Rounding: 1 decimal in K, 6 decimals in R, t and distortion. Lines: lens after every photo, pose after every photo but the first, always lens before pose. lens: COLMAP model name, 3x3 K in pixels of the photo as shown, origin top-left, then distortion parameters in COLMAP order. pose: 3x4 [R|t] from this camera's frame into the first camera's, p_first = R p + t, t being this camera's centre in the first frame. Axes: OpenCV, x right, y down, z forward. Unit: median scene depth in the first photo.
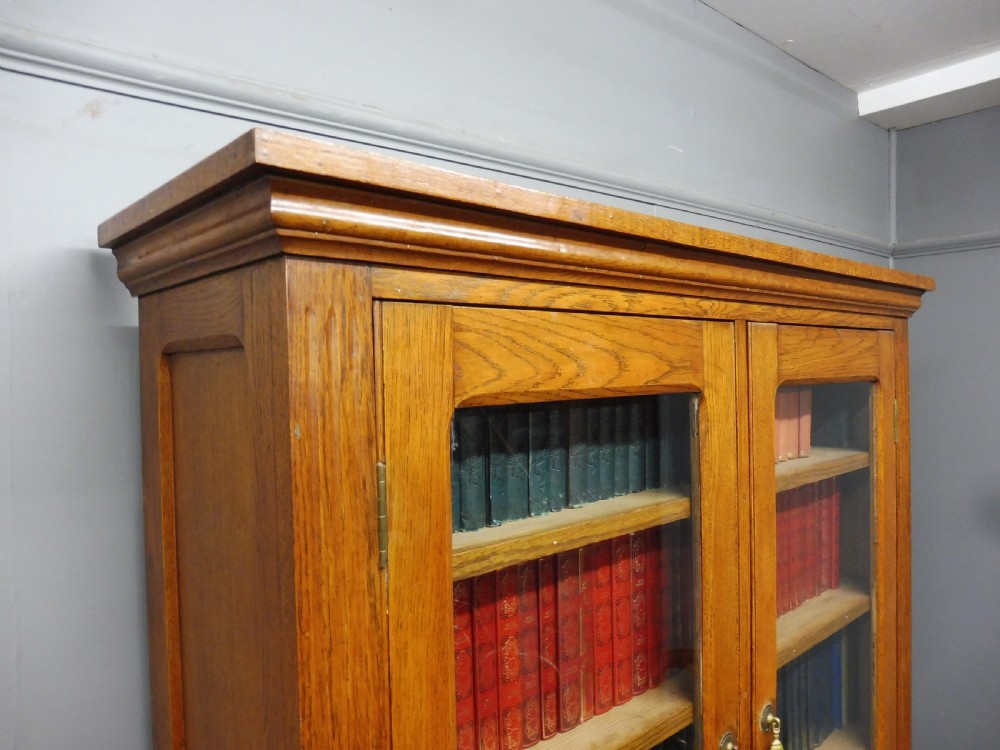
lens RADIAL K [[728.2, 0, 510.7], [0, 728.2, 372.7], [0, 0, 1]] dist [-0.051014, 0.015028]
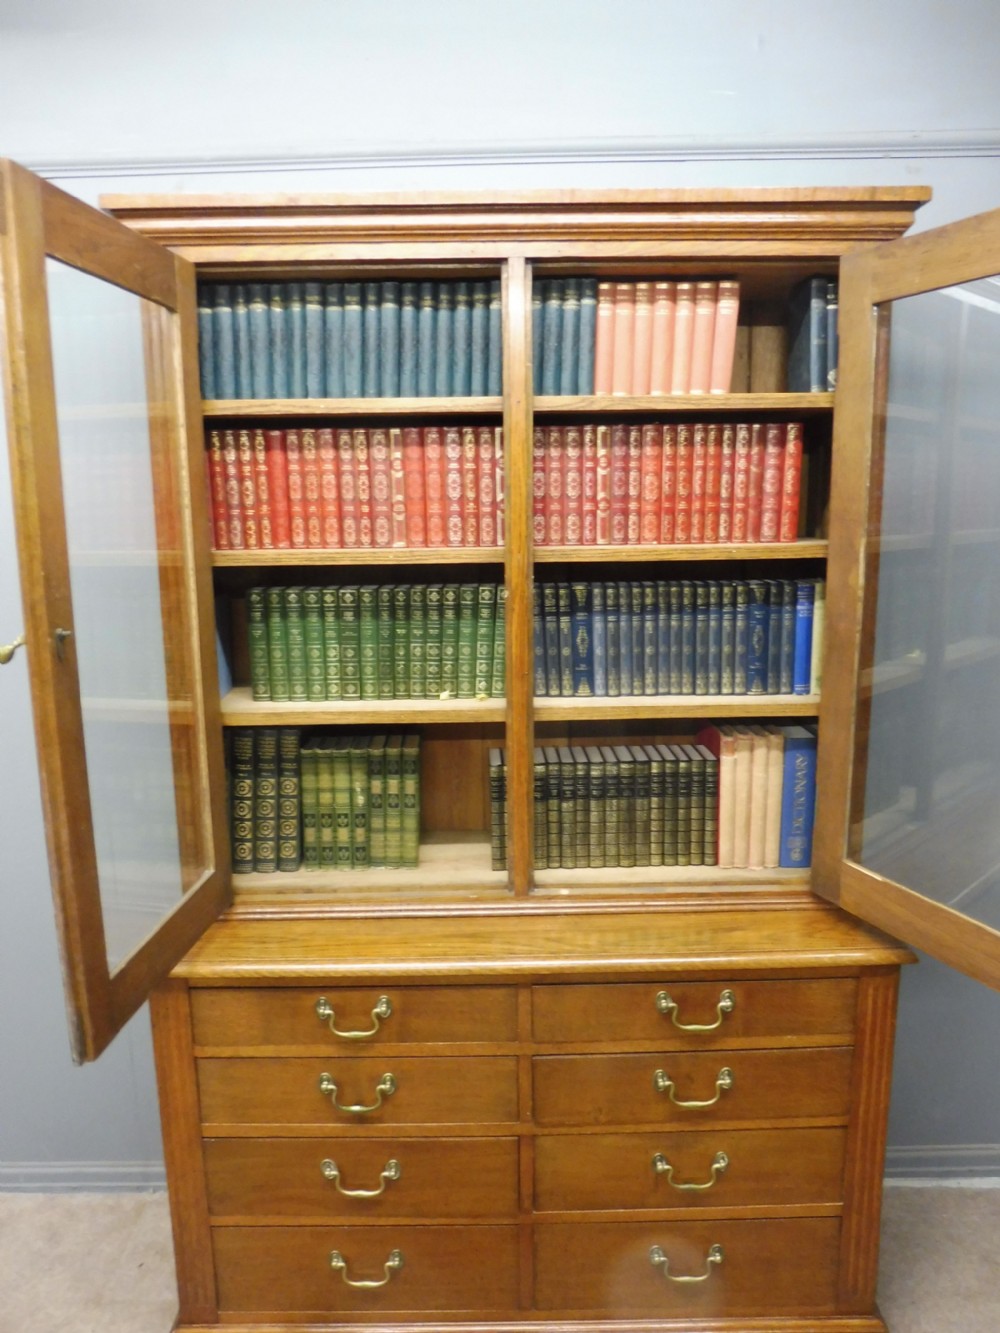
lens RADIAL K [[970.7, 0, 495.8], [0, 970.7, 654.8], [0, 0, 1]] dist [-0.051014, 0.015028]
pose [[0.740408, 0.129940, -0.659478, 1.898969], [-0.002596, 0.981682, 0.190511, 0.367178], [0.672152, -0.139344, 0.727183, -0.437763]]
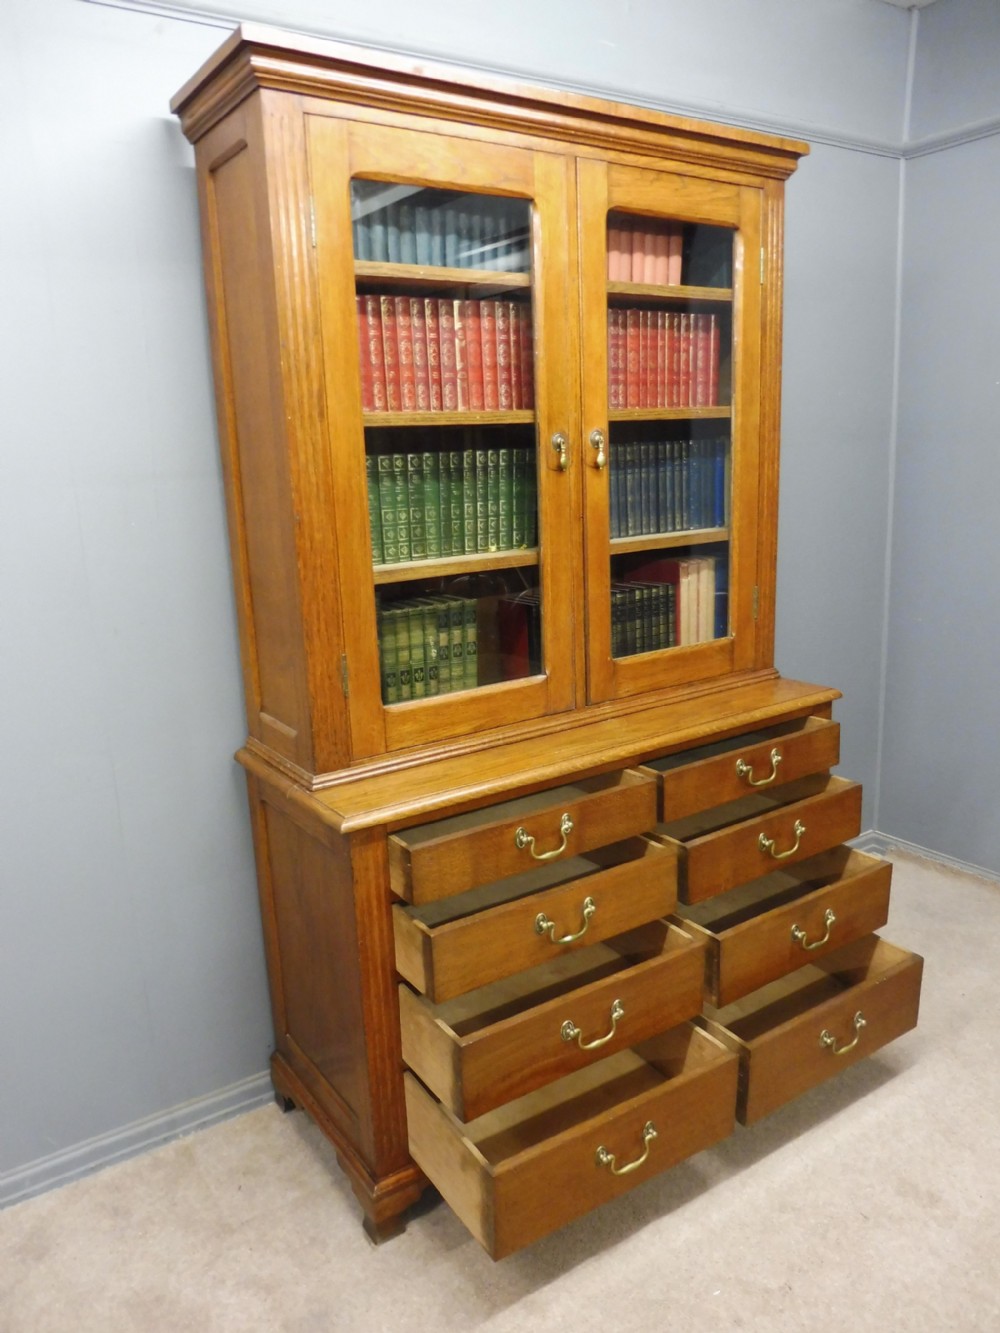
lens RADIAL K [[970.7, 0, 496.8], [0, 970.7, 669.7], [0, 0, 1]] dist [-0.051014, 0.015028]
pose [[0.988725, 0.018335, -0.148615, 0.612440], [0.016693, 0.972794, 0.231070, 0.638403], [0.148809, -0.230946, 0.961520, -1.481821]]
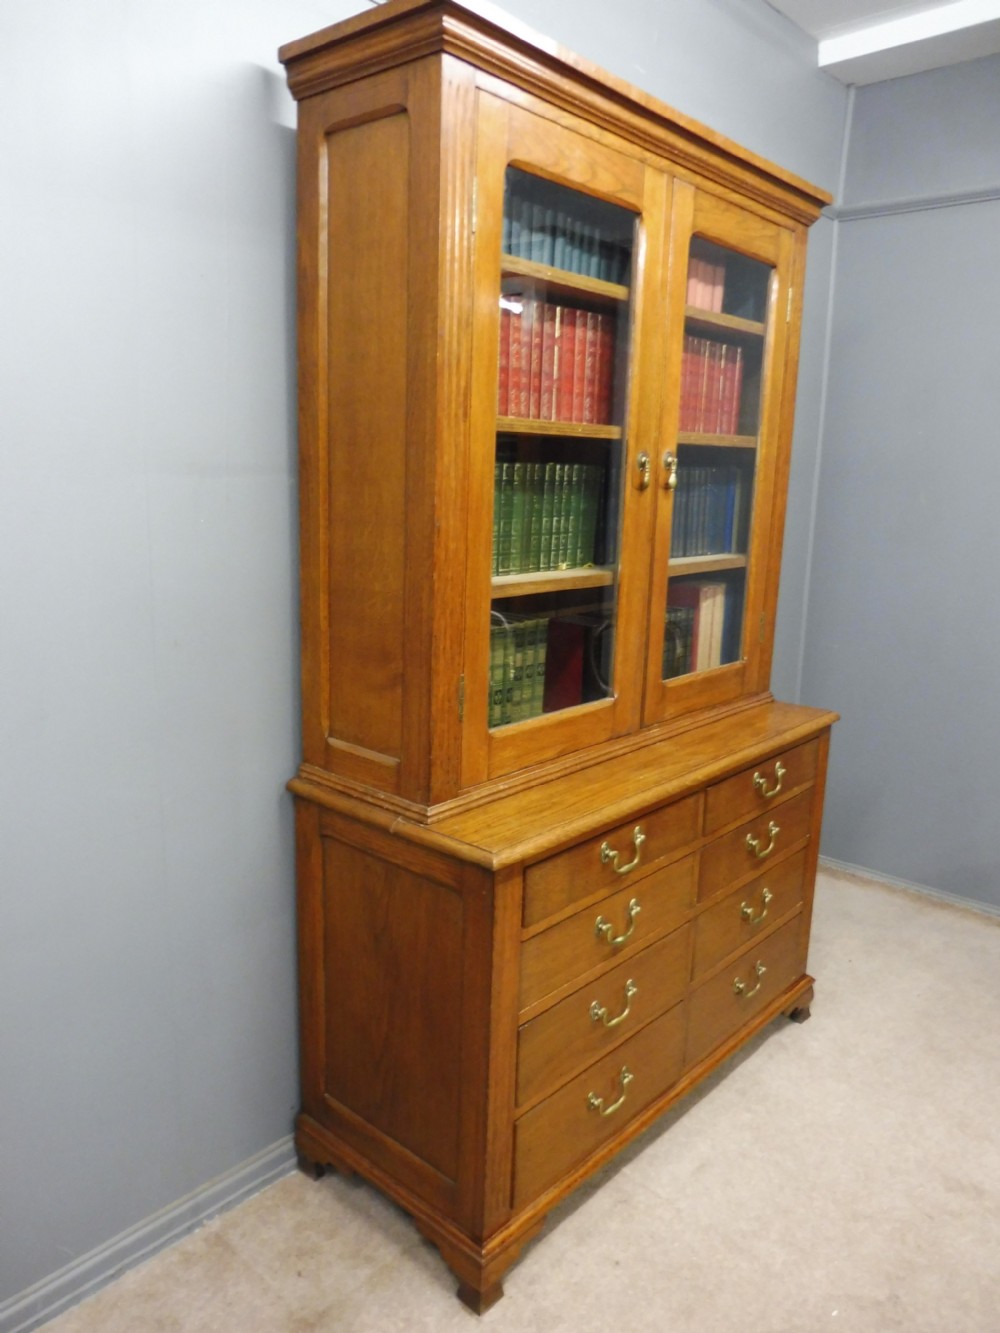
lens RADIAL K [[970.7, 0, 497.1], [0, 970.7, 669.4], [0, 0, 1]] dist [-0.051014, 0.015028]
pose [[0.993979, 0.029293, 0.105580, -0.270435], [-0.050910, 0.976740, 0.208295, 0.672542], [-0.097023, -0.212416, 0.972351, -1.380088]]
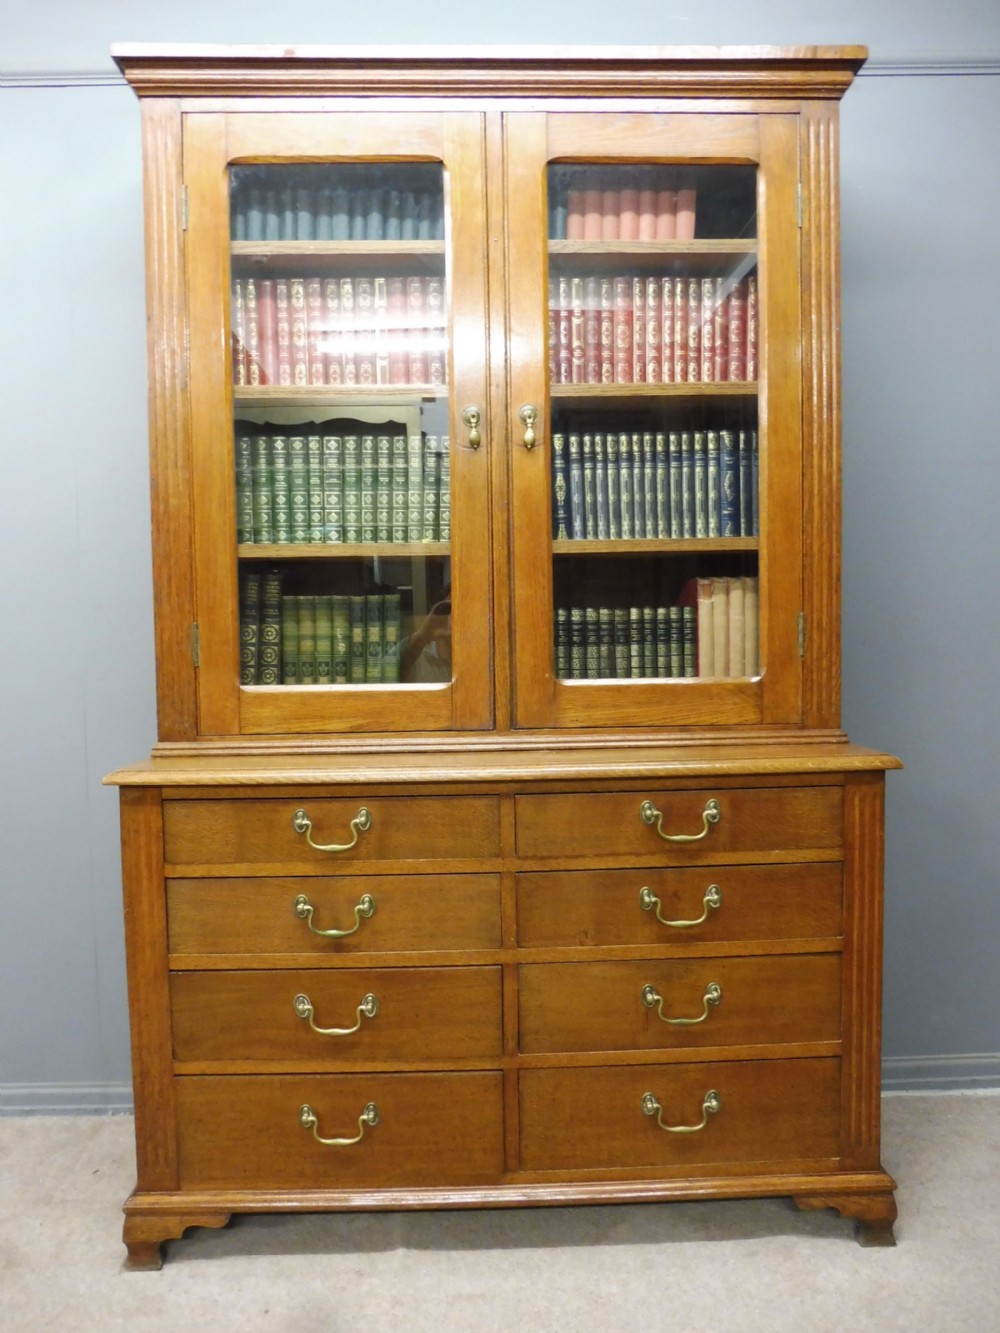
lens RADIAL K [[970.7, 0, 497.5], [0, 970.7, 671.8], [0, 0, 1]] dist [-0.051014, 0.015028]
pose [[0.756491, 0.045090, -0.652448, 1.982122], [0.000033, 0.997618, 0.068982, 1.104320], [0.654004, -0.052206, 0.754688, -0.536455]]
